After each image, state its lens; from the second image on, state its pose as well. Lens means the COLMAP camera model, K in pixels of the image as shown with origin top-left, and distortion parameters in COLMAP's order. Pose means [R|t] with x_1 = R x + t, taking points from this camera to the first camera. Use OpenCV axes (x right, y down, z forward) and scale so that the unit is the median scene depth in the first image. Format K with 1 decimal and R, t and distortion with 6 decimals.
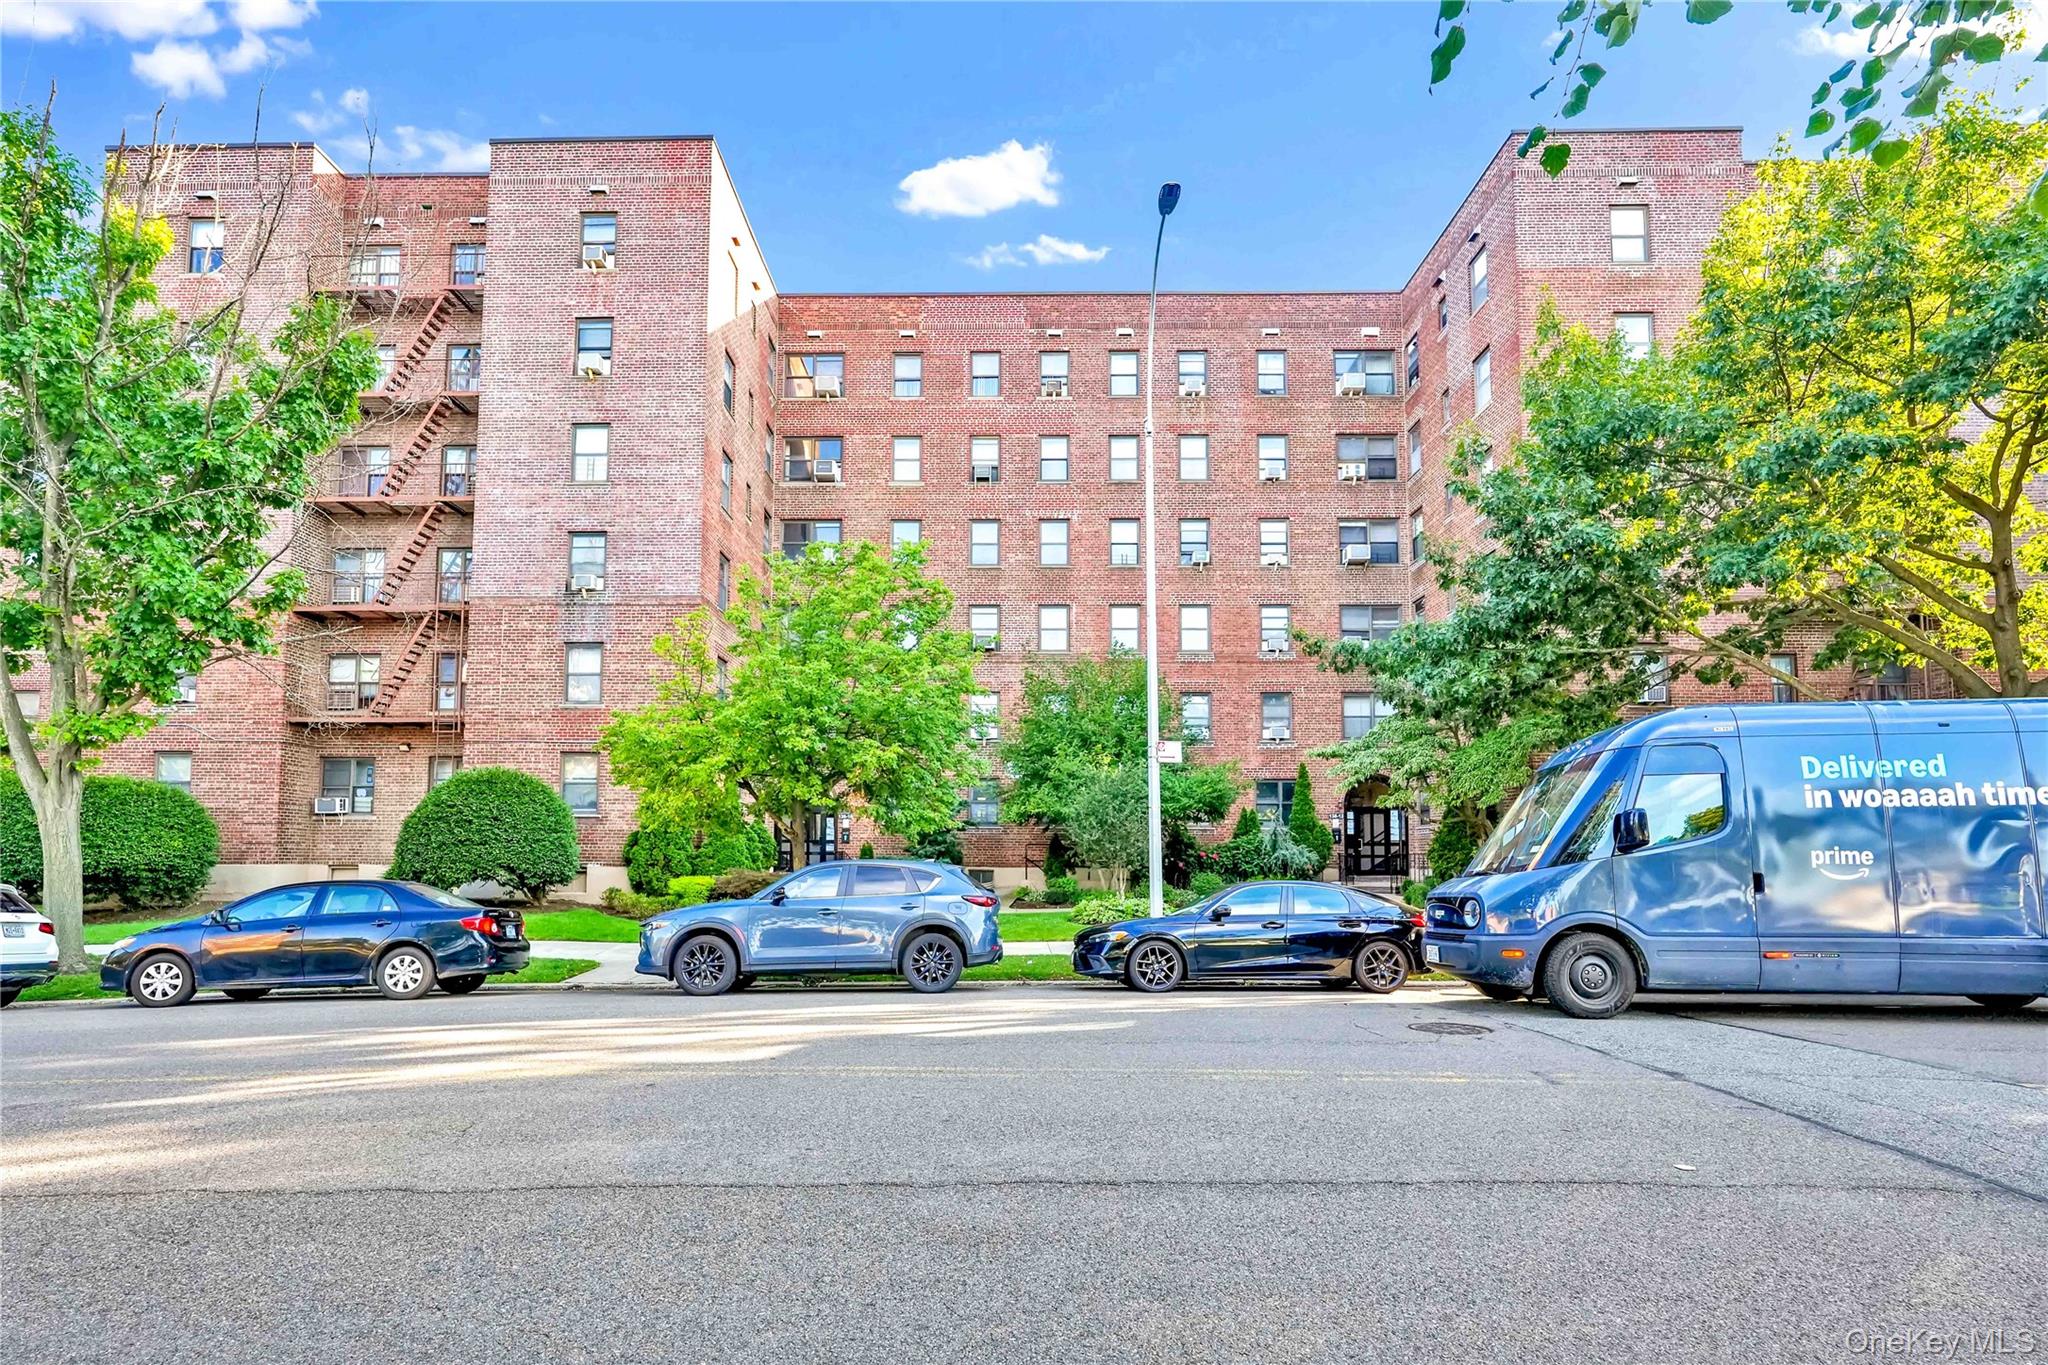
lens RADIAL K [[912.3, 0, 1023.9], [0, 912.3, 654.9], [0, 0, 1]] dist [-0.015538, 0.008480]
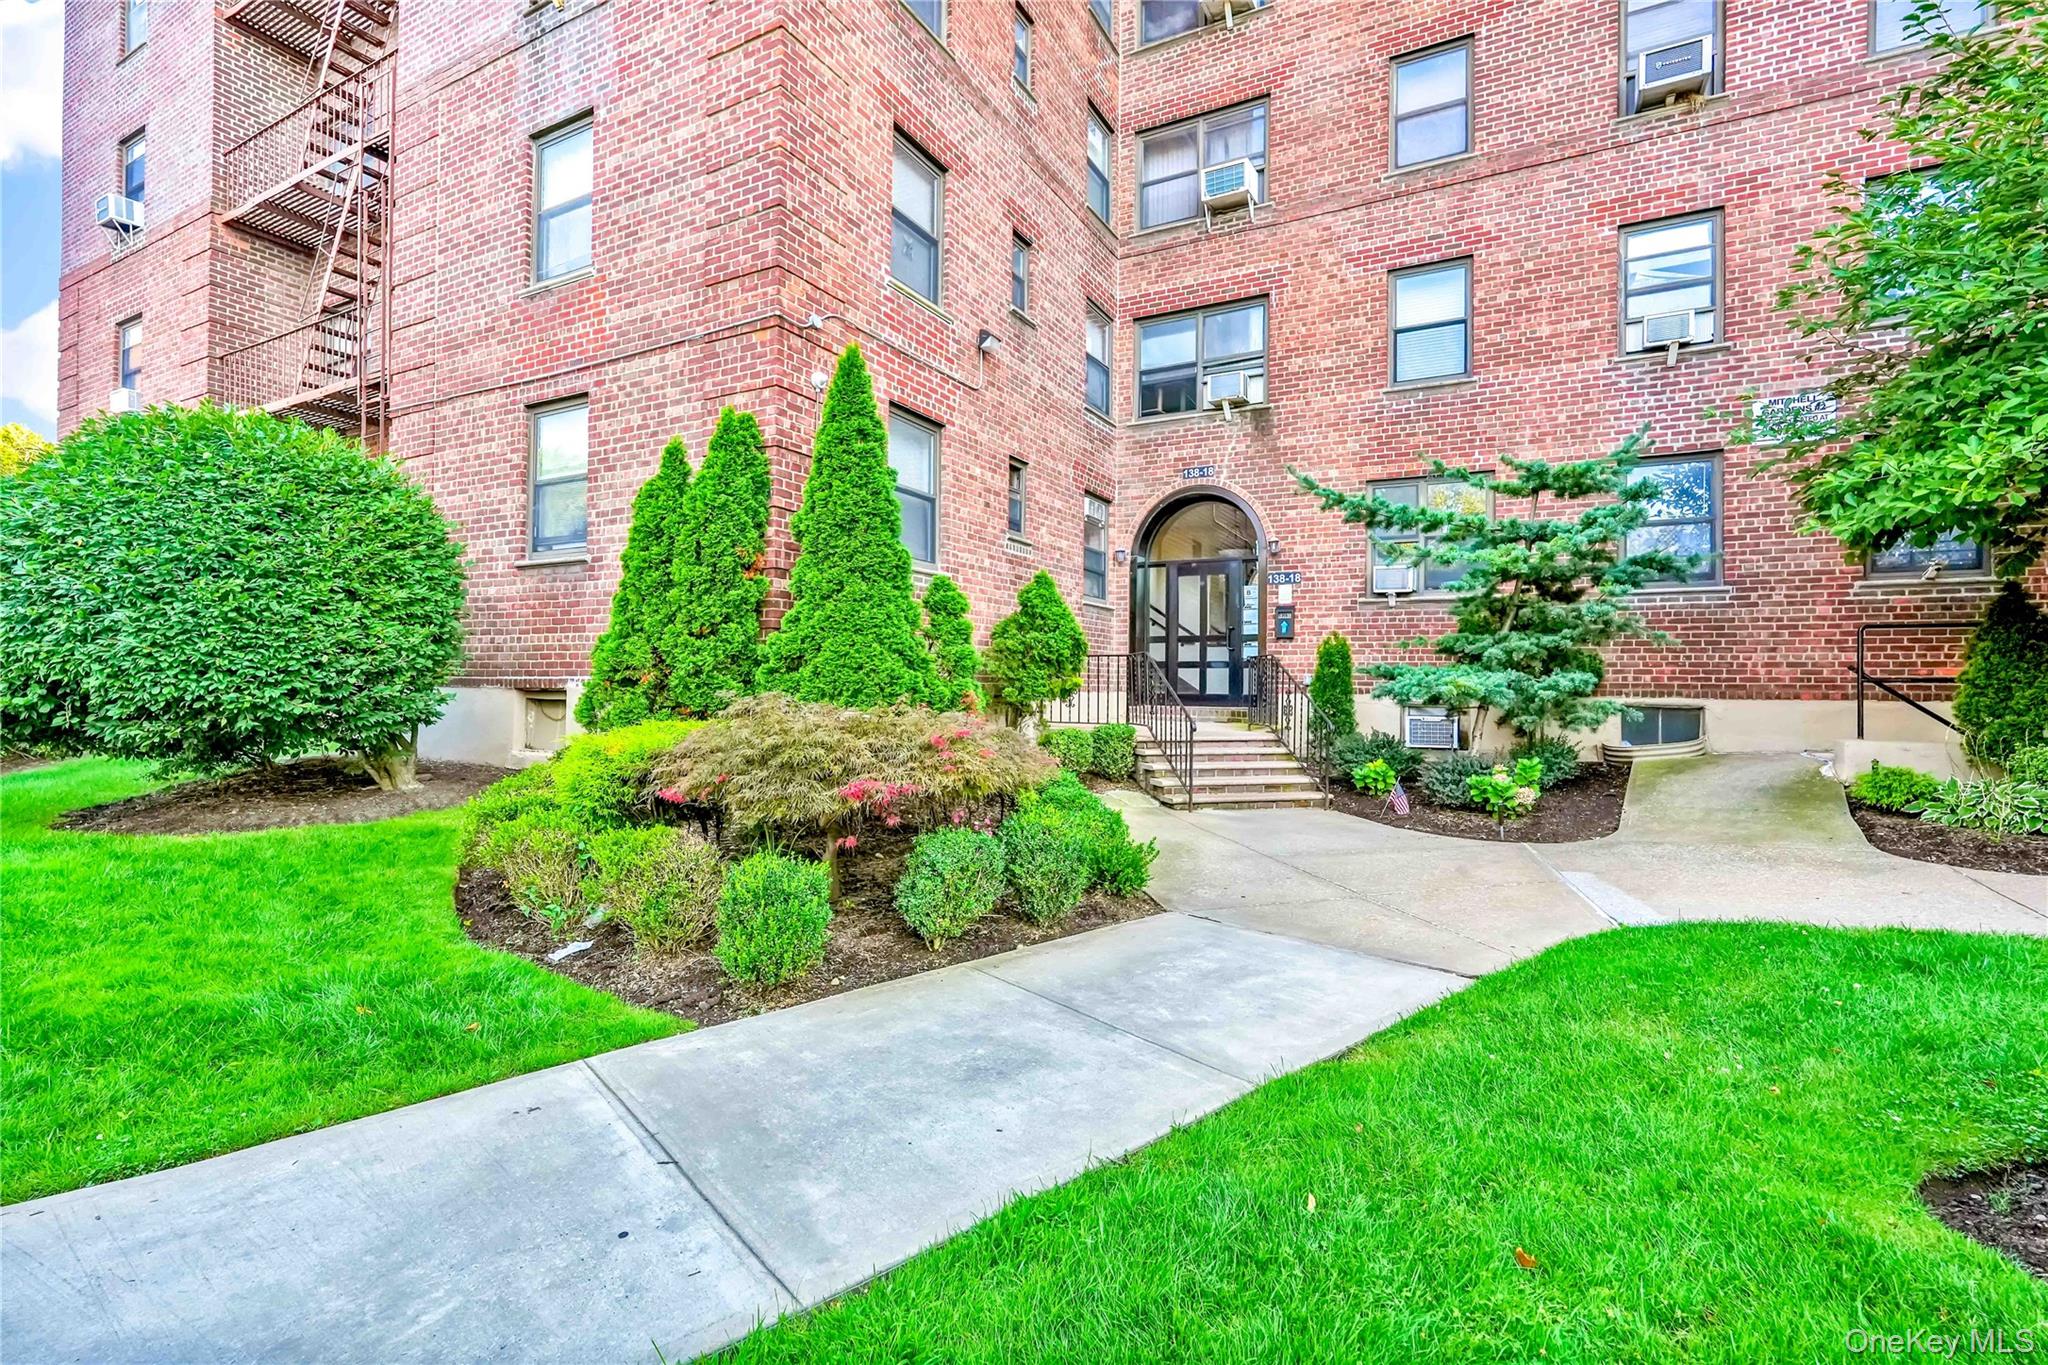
lens RADIAL K [[912.3, 0, 1023.9], [0, 912.3, 654.9], [0, 0, 1]] dist [-0.015538, 0.008480]
pose [[0.897832, -0.002097, -0.440333, -0.128460], [0.092972, 0.978348, 0.184910, 0.133723], [0.430411, -0.206957, 0.878587, 0.619432]]
